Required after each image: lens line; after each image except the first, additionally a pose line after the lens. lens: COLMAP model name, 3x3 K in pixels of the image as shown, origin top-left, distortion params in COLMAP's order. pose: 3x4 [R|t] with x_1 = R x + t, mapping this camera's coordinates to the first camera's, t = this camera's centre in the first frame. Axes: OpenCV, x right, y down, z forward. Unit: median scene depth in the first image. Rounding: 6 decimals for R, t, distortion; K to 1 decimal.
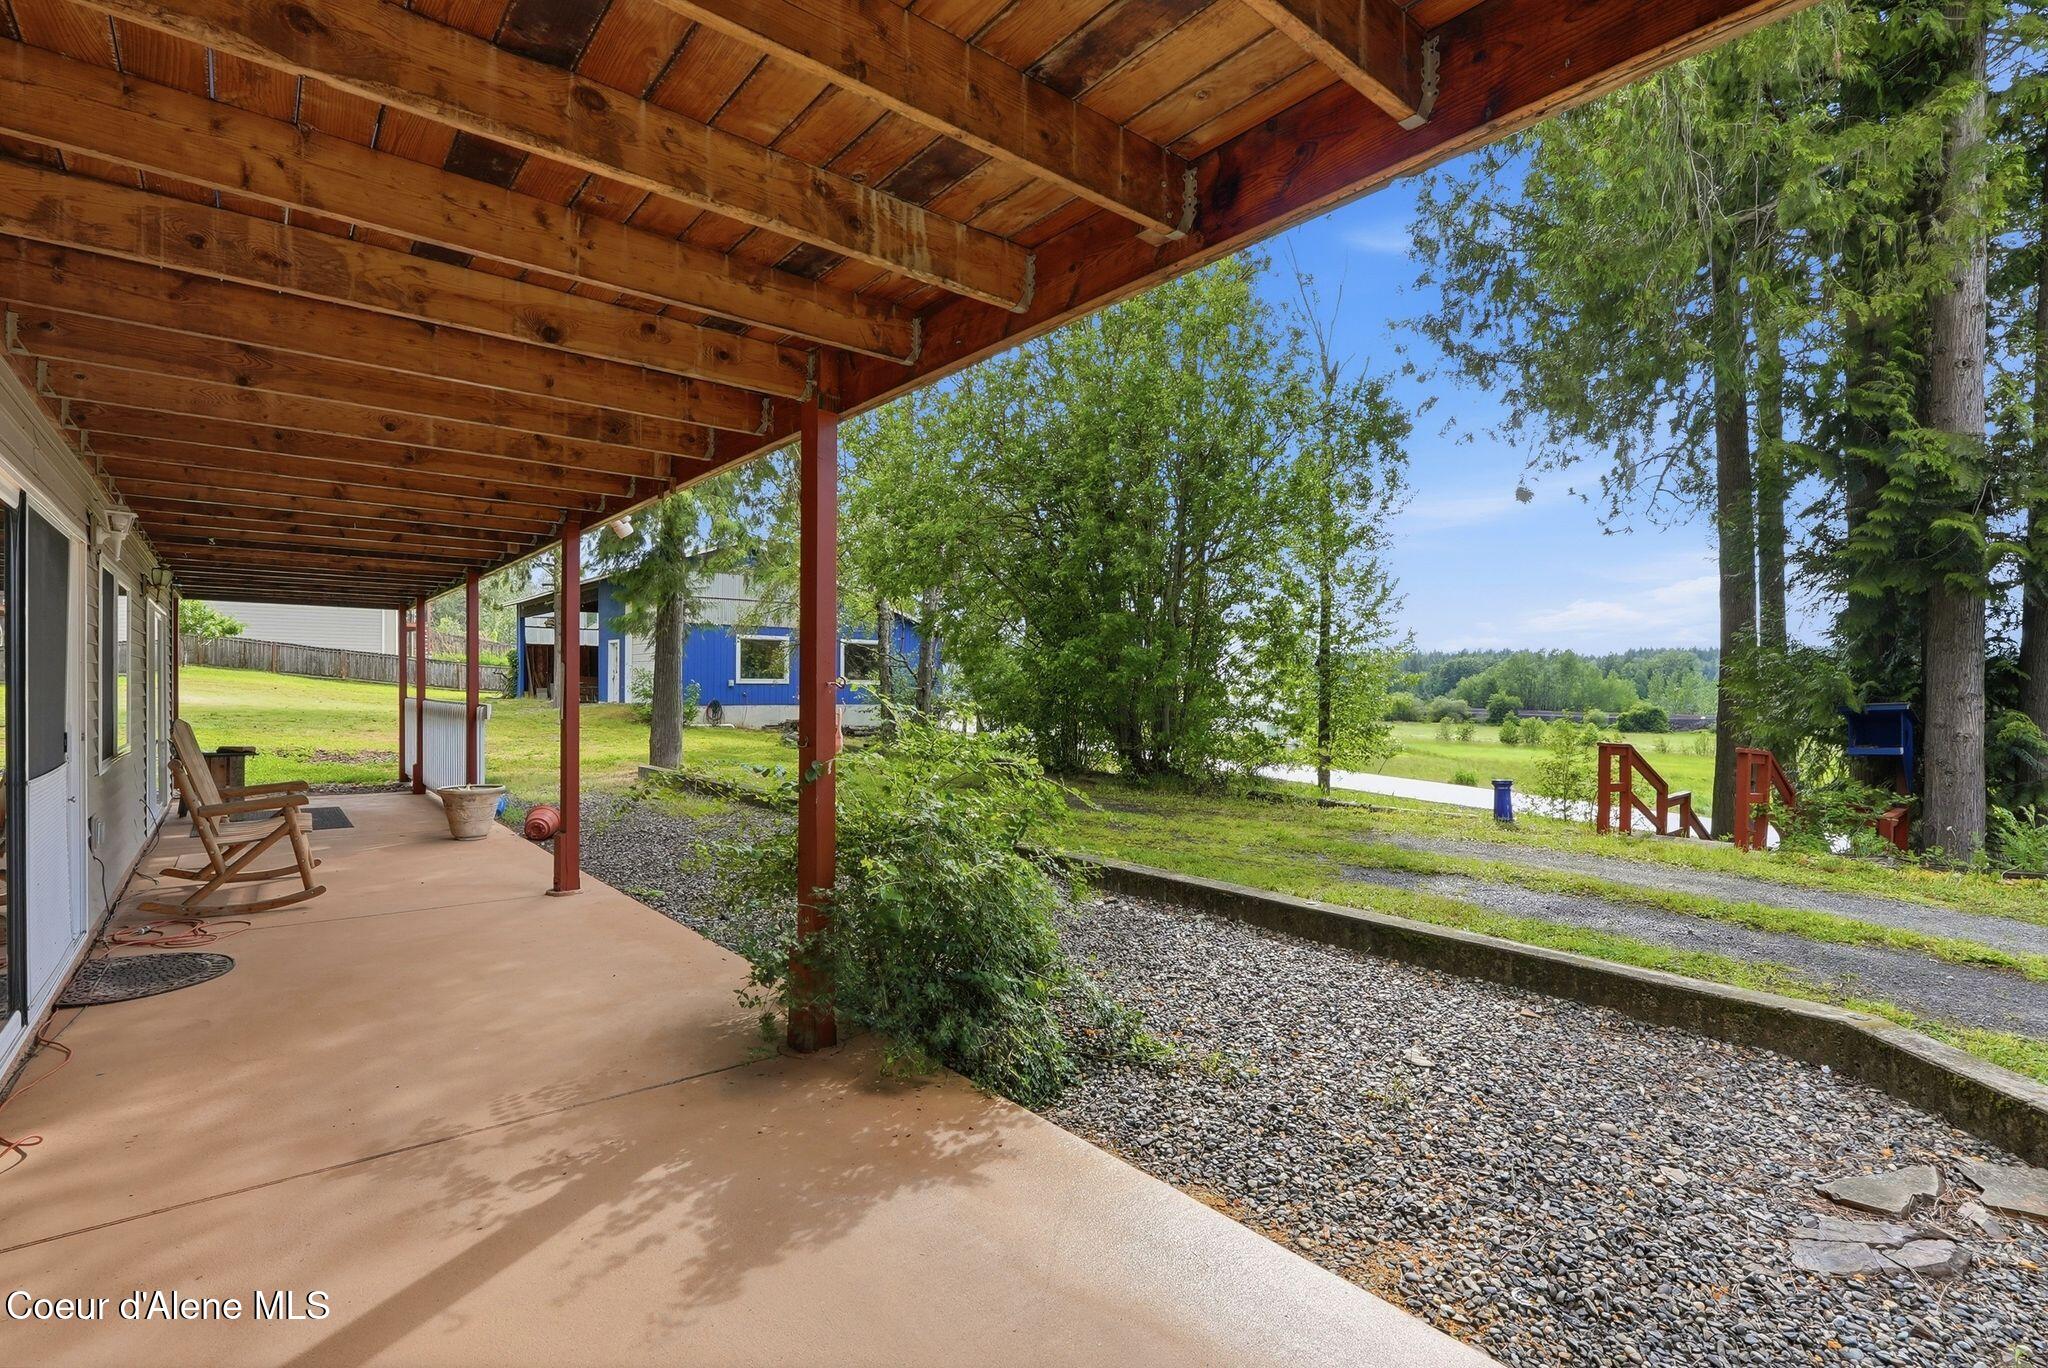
lens RADIAL K [[947.6, 0, 1023.8], [0, 947.6, 689.9], [0, 0, 1]] dist [-0.004466, -0.000170]
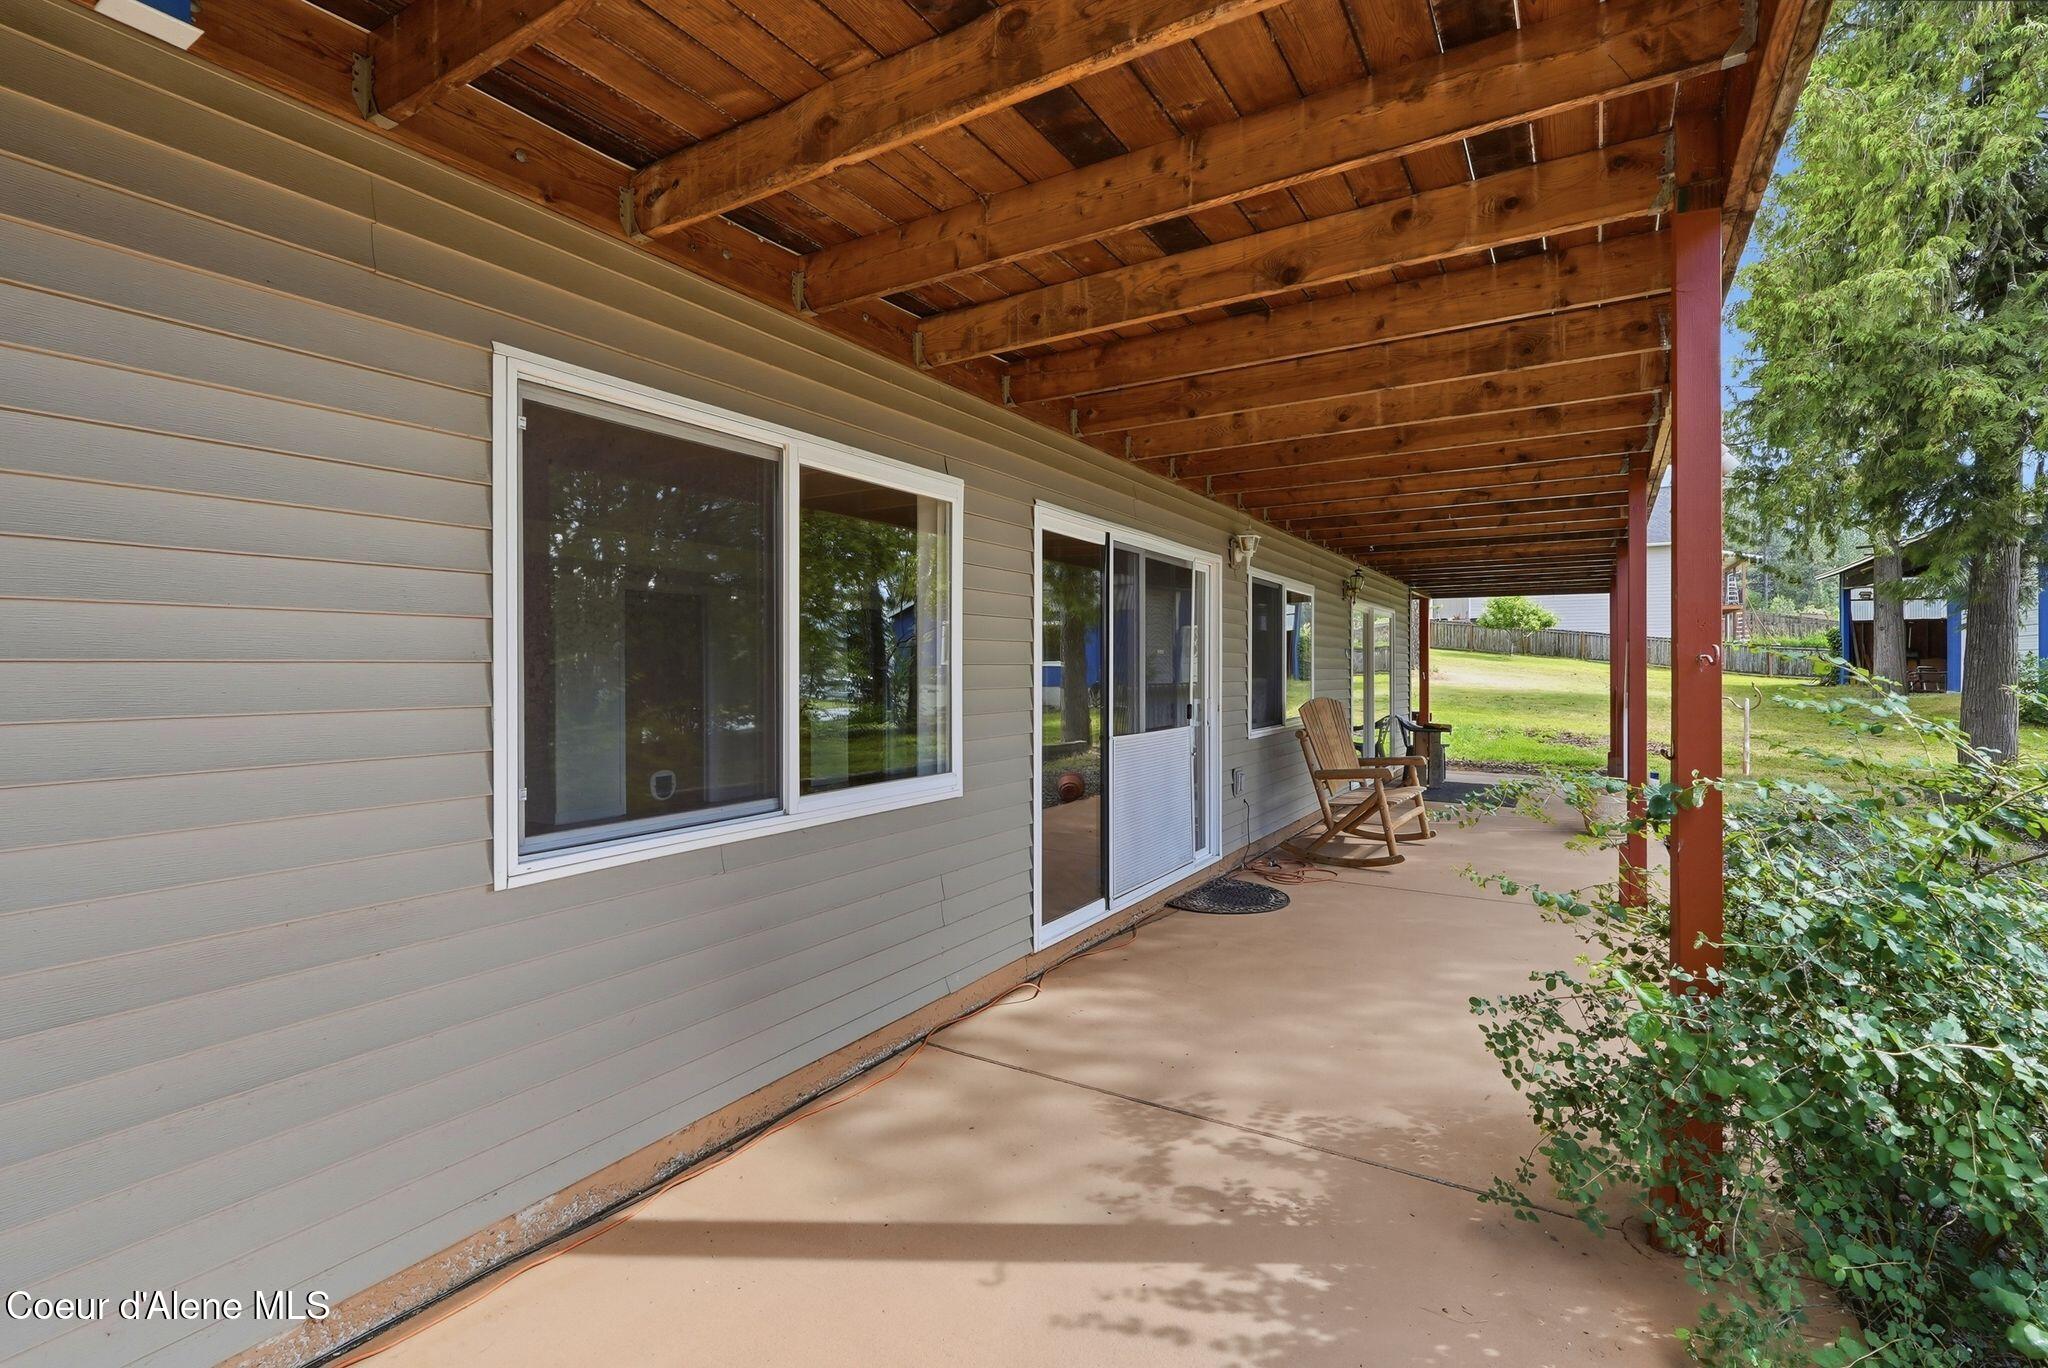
lens RADIAL K [[947.6, 0, 1019.3], [0, 947.6, 665.6], [0, 0, 1]] dist [-0.004466, -0.000170]
pose [[0.326642, -0.010292, -0.945092, 0.240742], [-0.000687, 0.999938, -0.011126, 0.005916], [0.945148, 0.004284, 0.326615, 0.419305]]
